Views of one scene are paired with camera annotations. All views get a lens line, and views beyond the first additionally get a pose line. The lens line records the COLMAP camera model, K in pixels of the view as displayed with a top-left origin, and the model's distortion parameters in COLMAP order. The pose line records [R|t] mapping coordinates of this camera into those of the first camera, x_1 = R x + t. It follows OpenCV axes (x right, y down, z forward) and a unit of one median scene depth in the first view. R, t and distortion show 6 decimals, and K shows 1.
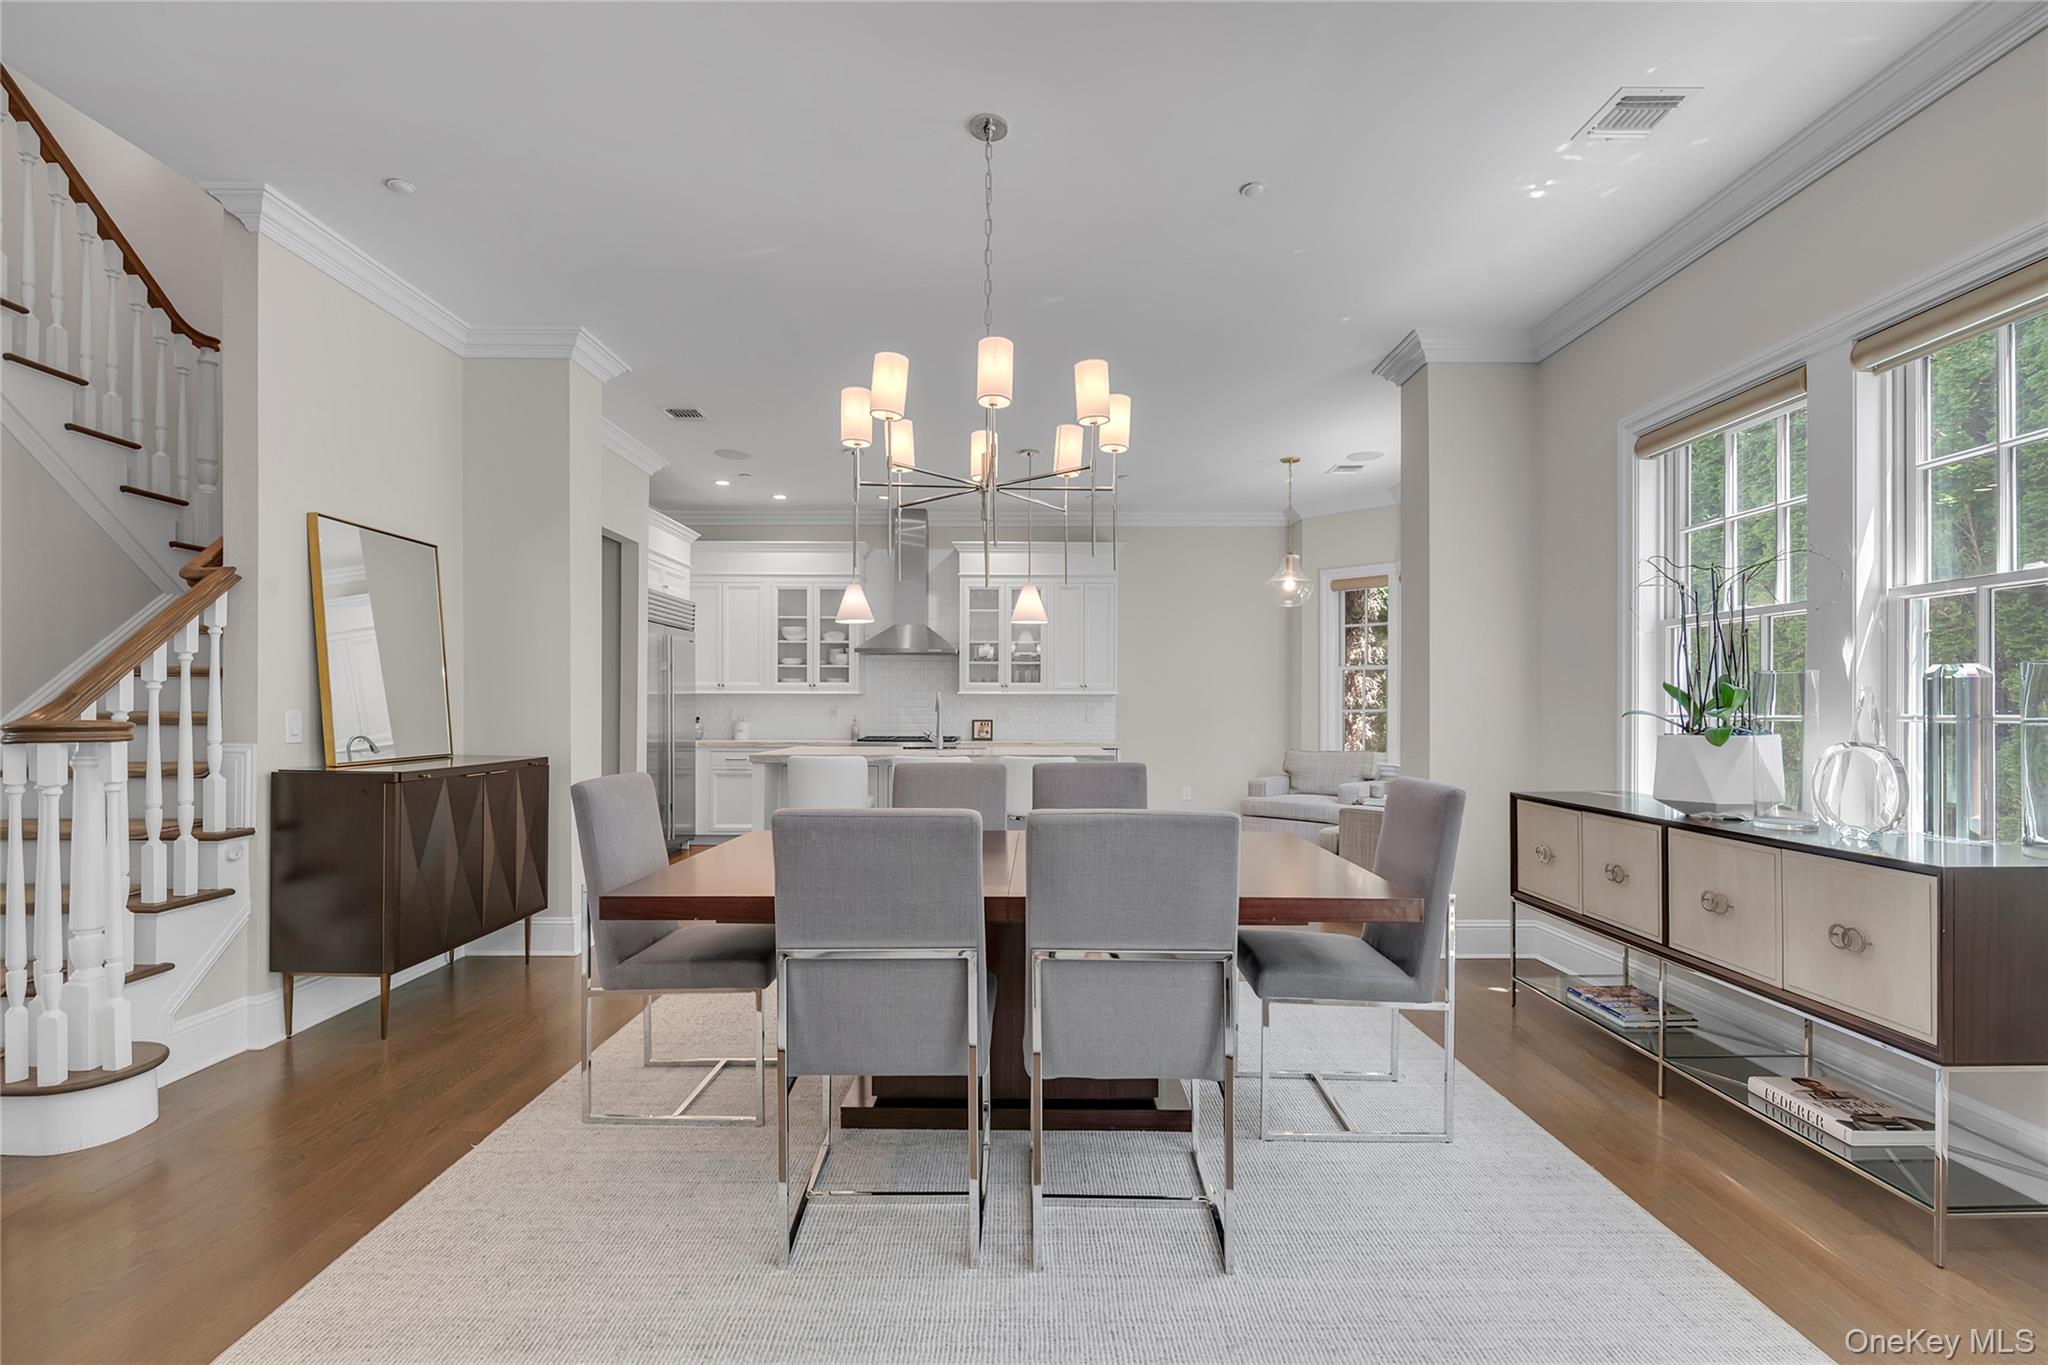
lens RADIAL K [[914.1, 0, 1034.5], [0, 914.1, 693.5], [0, 0, 1]] dist [0.003000, -0.000928]
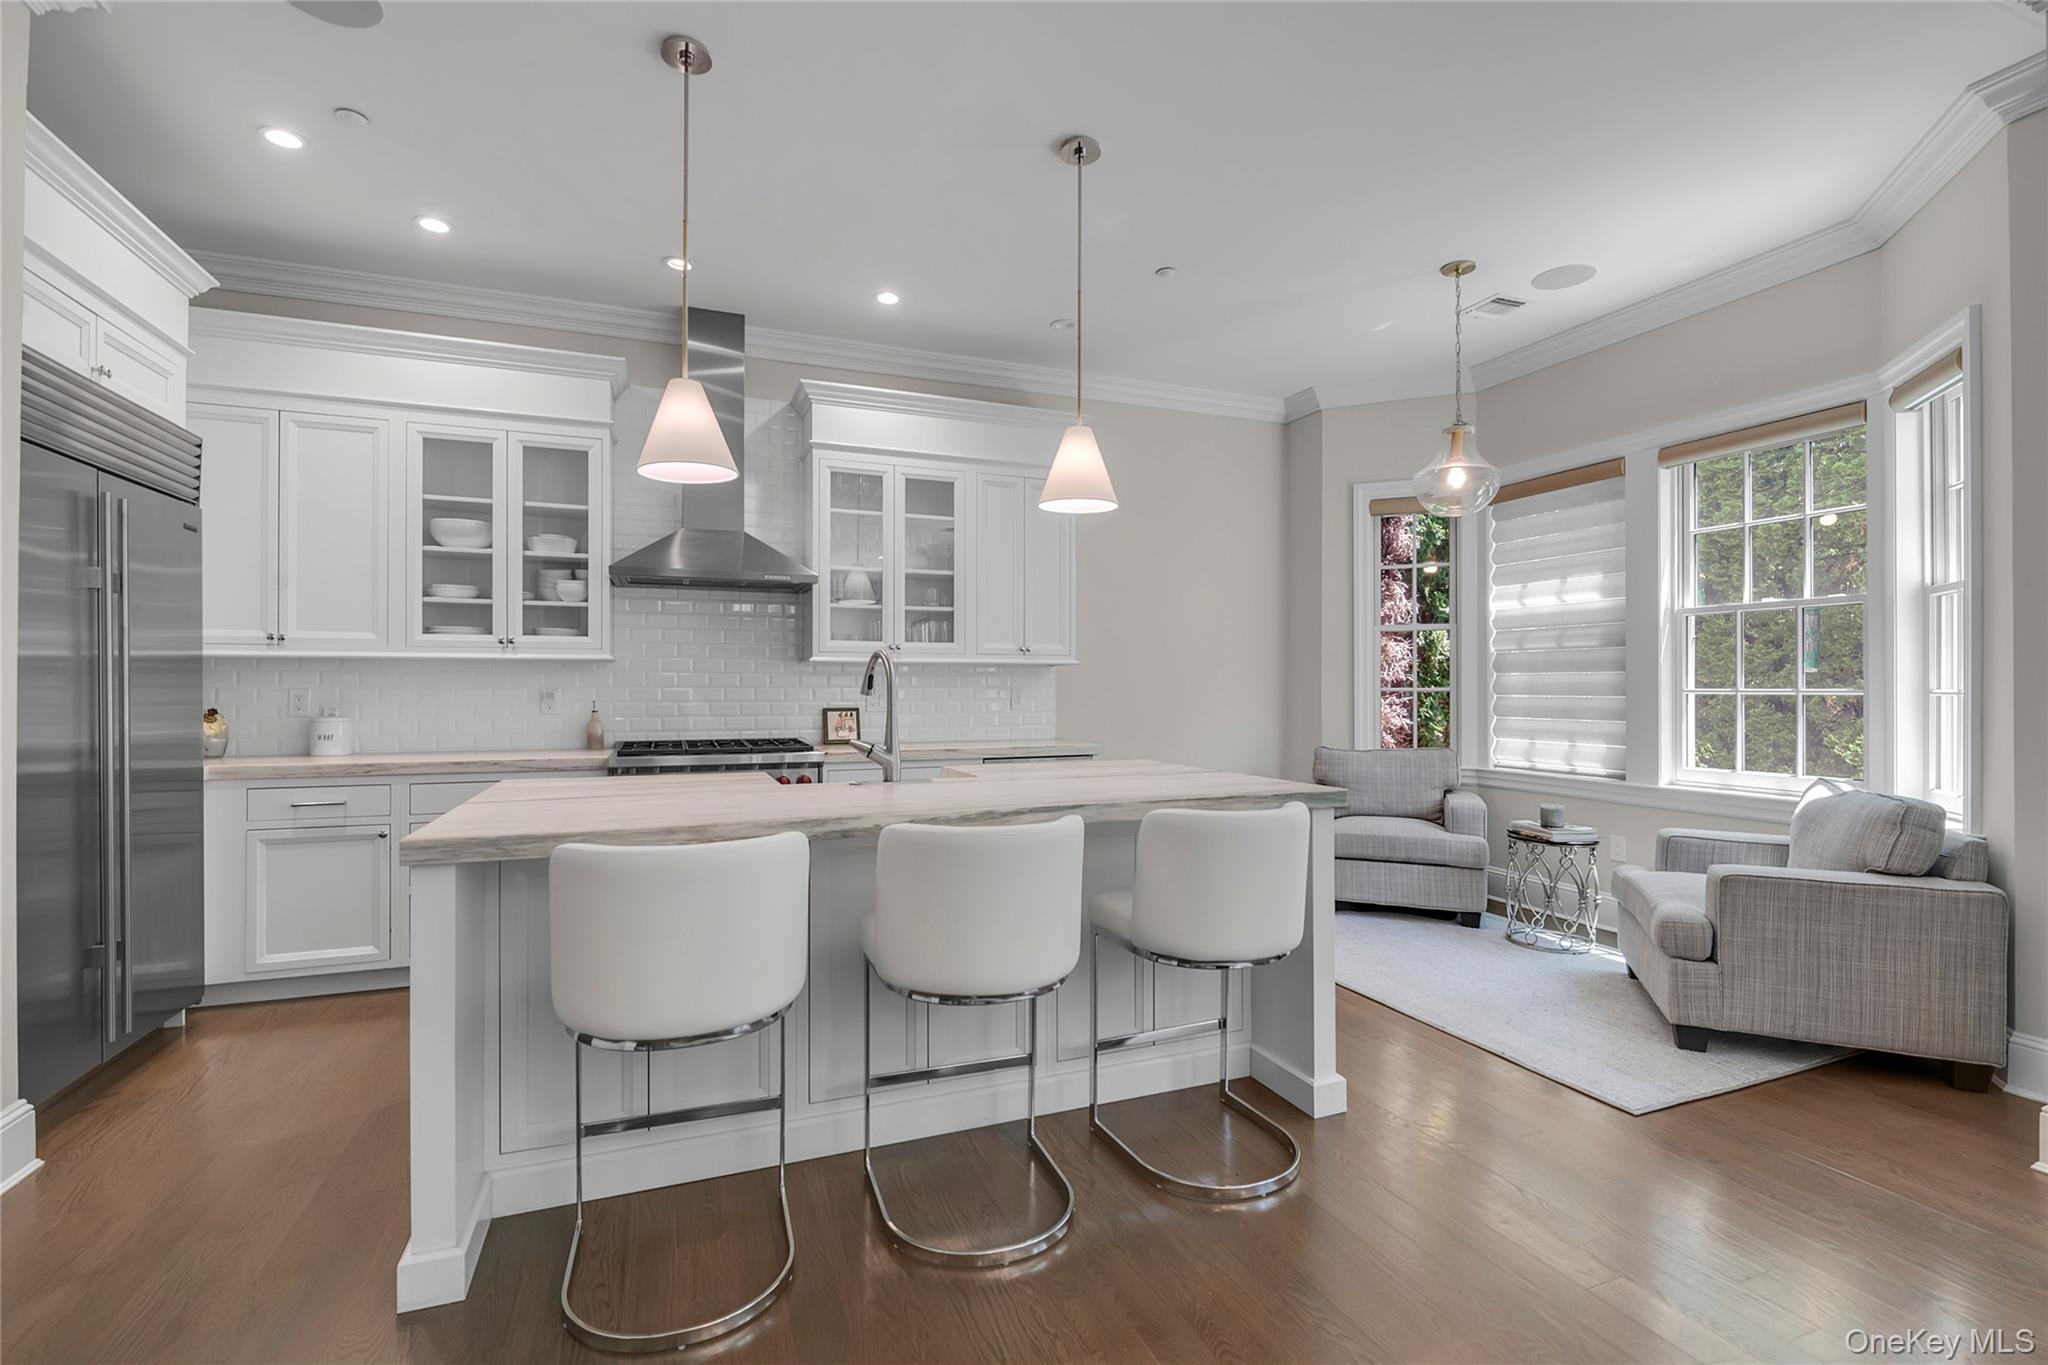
lens RADIAL K [[914.1, 0, 1026.6], [0, 914.1, 682.0], [0, 0, 1]] dist [0.003000, -0.000928]
pose [[0.930052, -0.000461, 0.367428, -0.163581], [-0.003159, 0.999952, 0.009251, 0.007386], [-0.367415, -0.009764, 0.930006, 0.443145]]
